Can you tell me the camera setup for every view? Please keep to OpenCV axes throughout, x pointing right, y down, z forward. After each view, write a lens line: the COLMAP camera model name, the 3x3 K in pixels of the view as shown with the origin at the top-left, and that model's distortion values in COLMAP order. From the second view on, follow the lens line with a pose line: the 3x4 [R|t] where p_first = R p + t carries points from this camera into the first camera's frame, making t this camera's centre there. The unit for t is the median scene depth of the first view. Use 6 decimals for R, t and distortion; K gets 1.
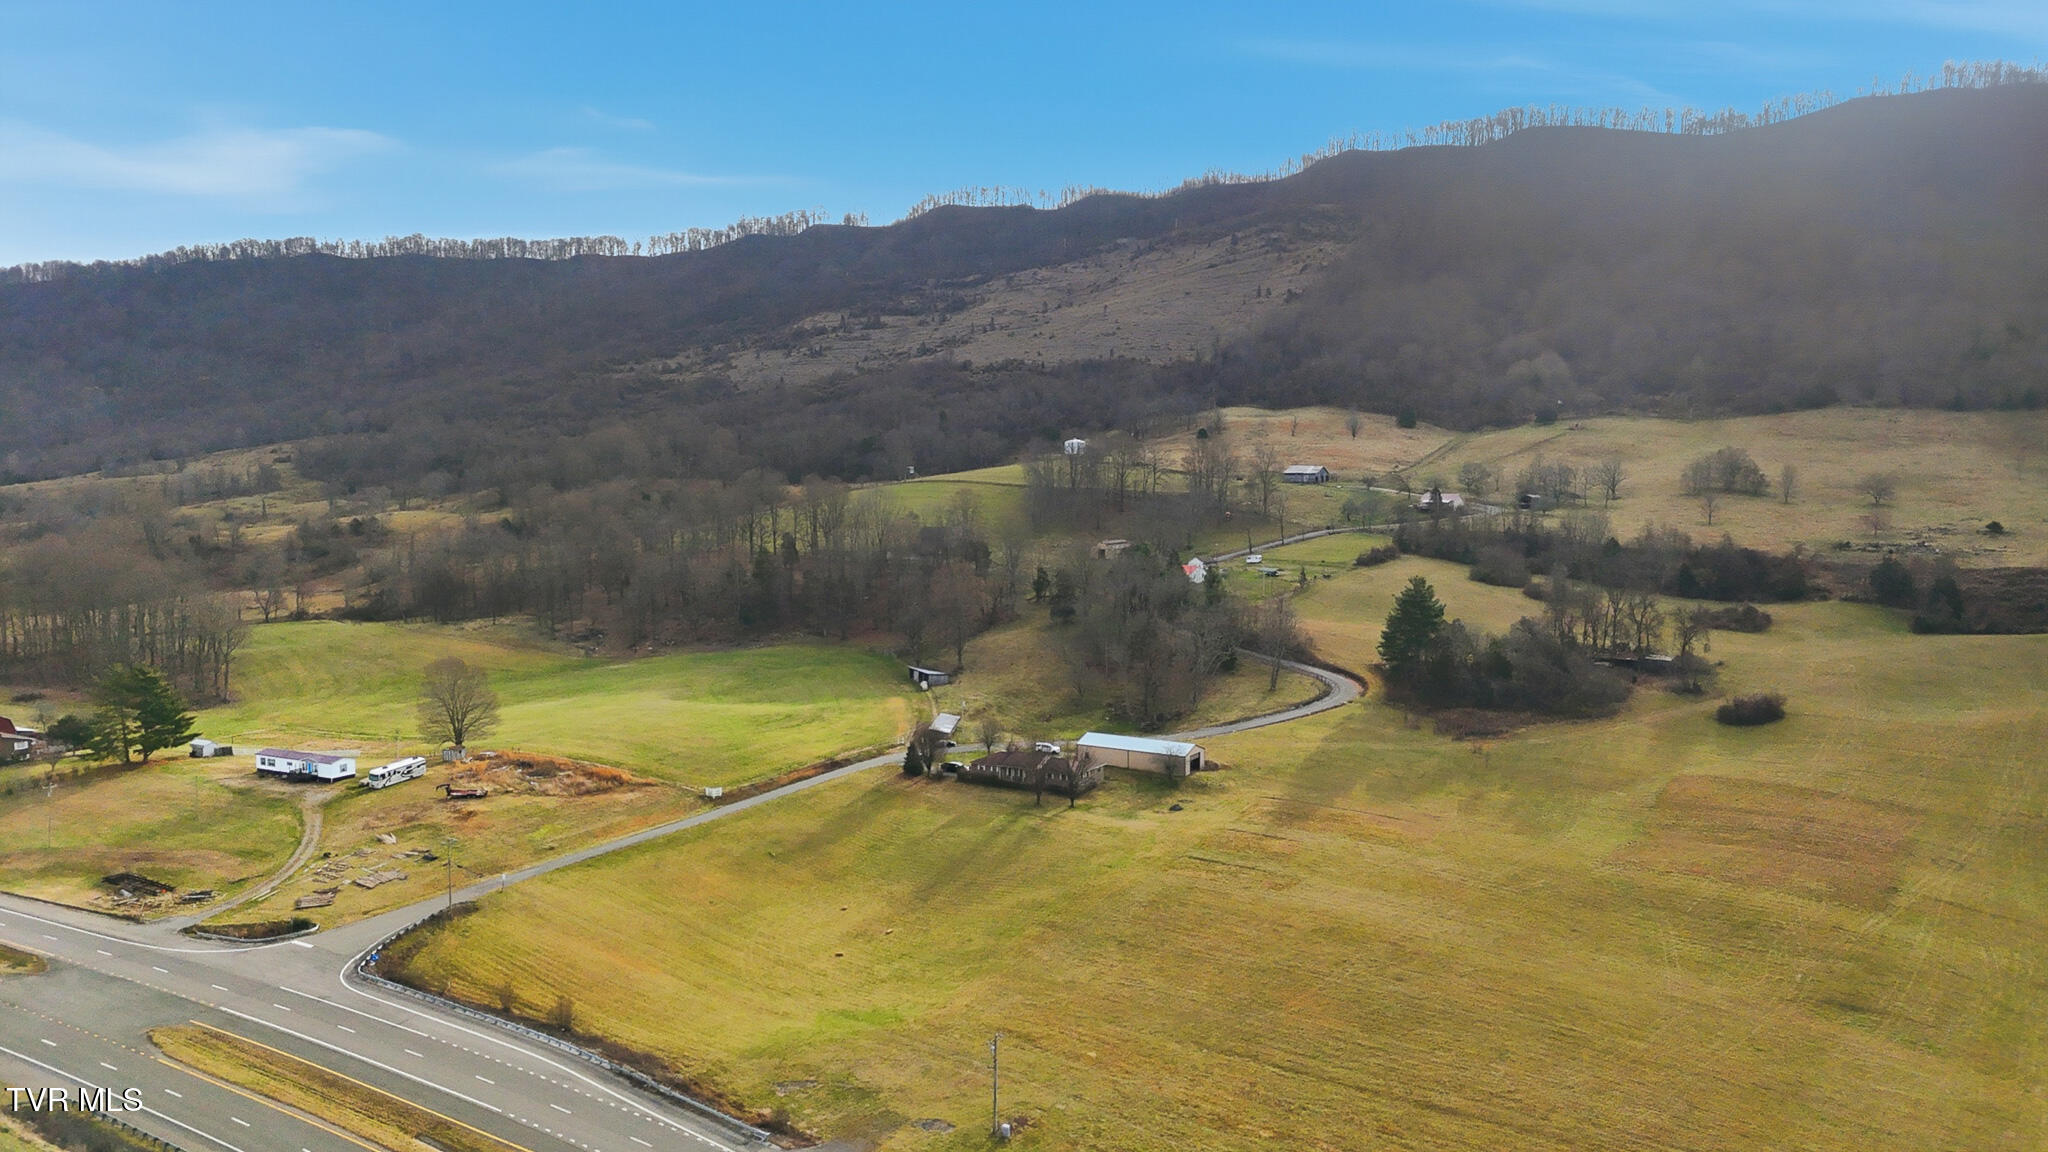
lens RADIAL K [[1507.2, 0, 1011.0], [0, 1507.2, 583.5], [0, 0, 1]] dist [0.092271, -0.088181]
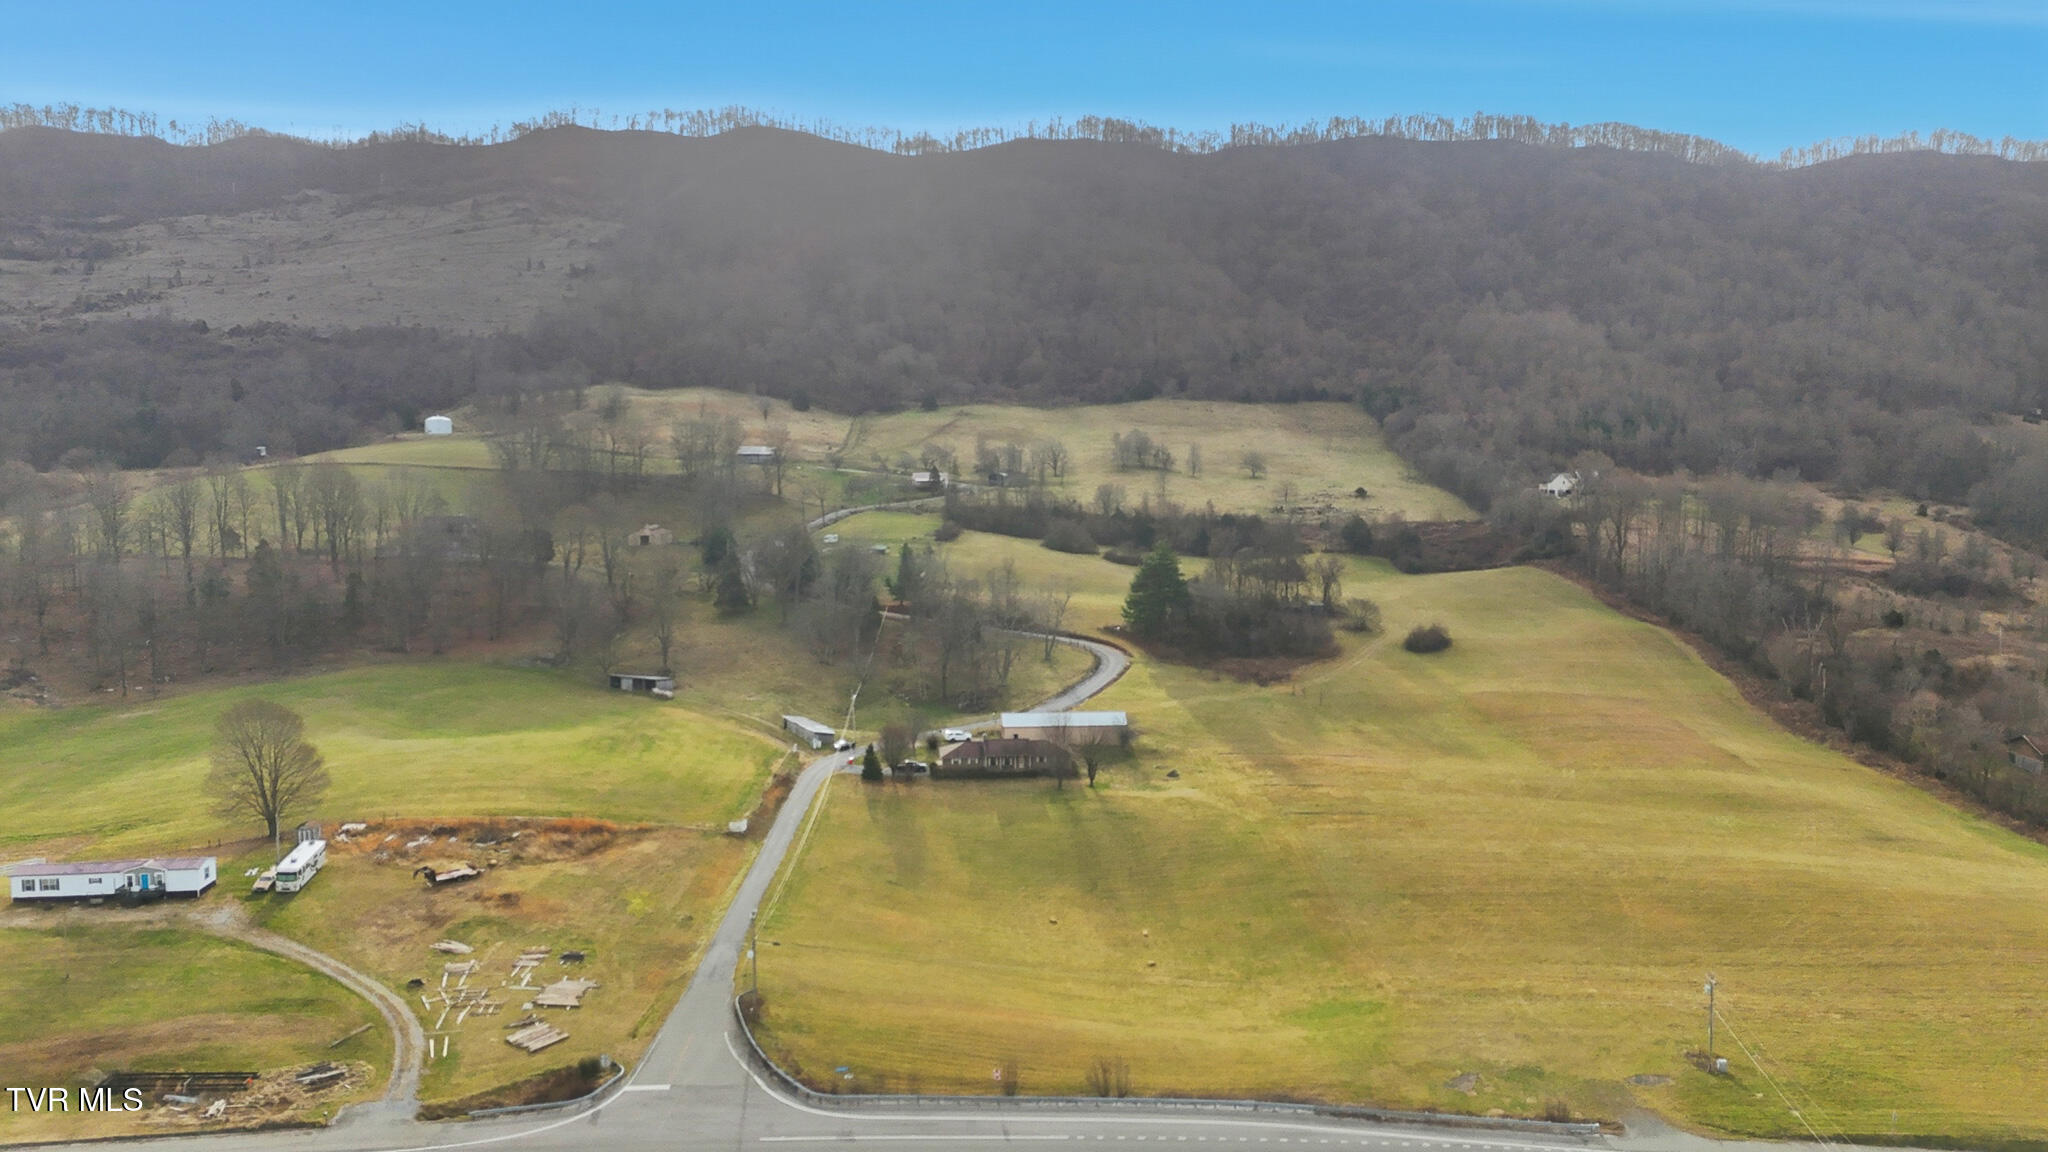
lens RADIAL K [[1507.2, 0, 1031.6], [0, 1507.2, 573.3], [0, 0, 1]] dist [0.092271, -0.088181]
pose [[0.813546, -0.050044, 0.579344, -0.228863], [0.050981, 0.998592, 0.014668, -0.001255], [-0.579262, 0.017603, 0.814951, 0.101489]]
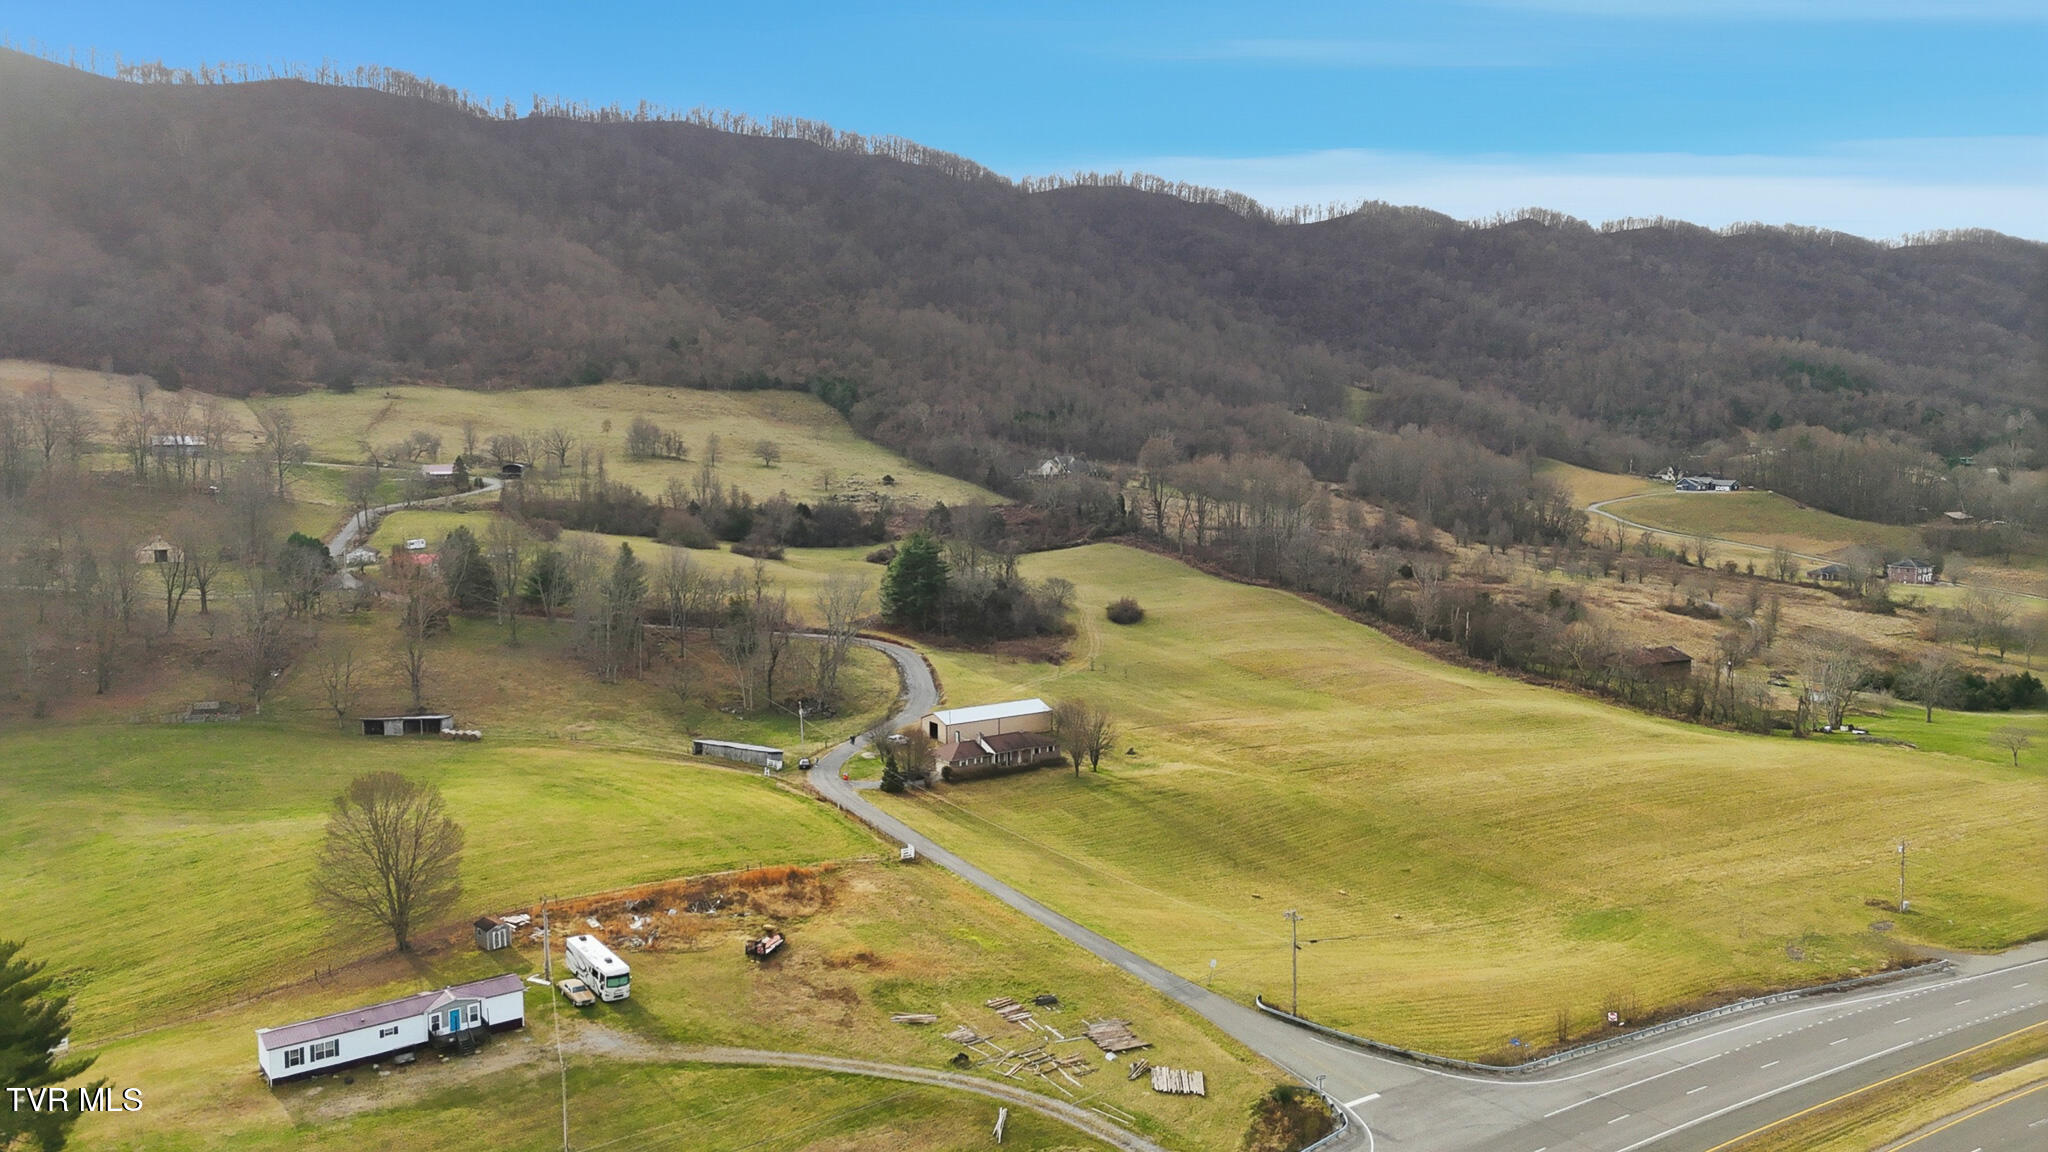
lens RADIAL K [[1507.2, 0, 1035.6], [0, 1507.2, 566.6], [0, 0, 1]] dist [0.092271, -0.088181]
pose [[0.400683, -0.083201, 0.912431, -0.359044], [0.082719, 0.995086, 0.054413, -0.016271], [-0.912475, 0.053673, 0.405596, 0.269780]]
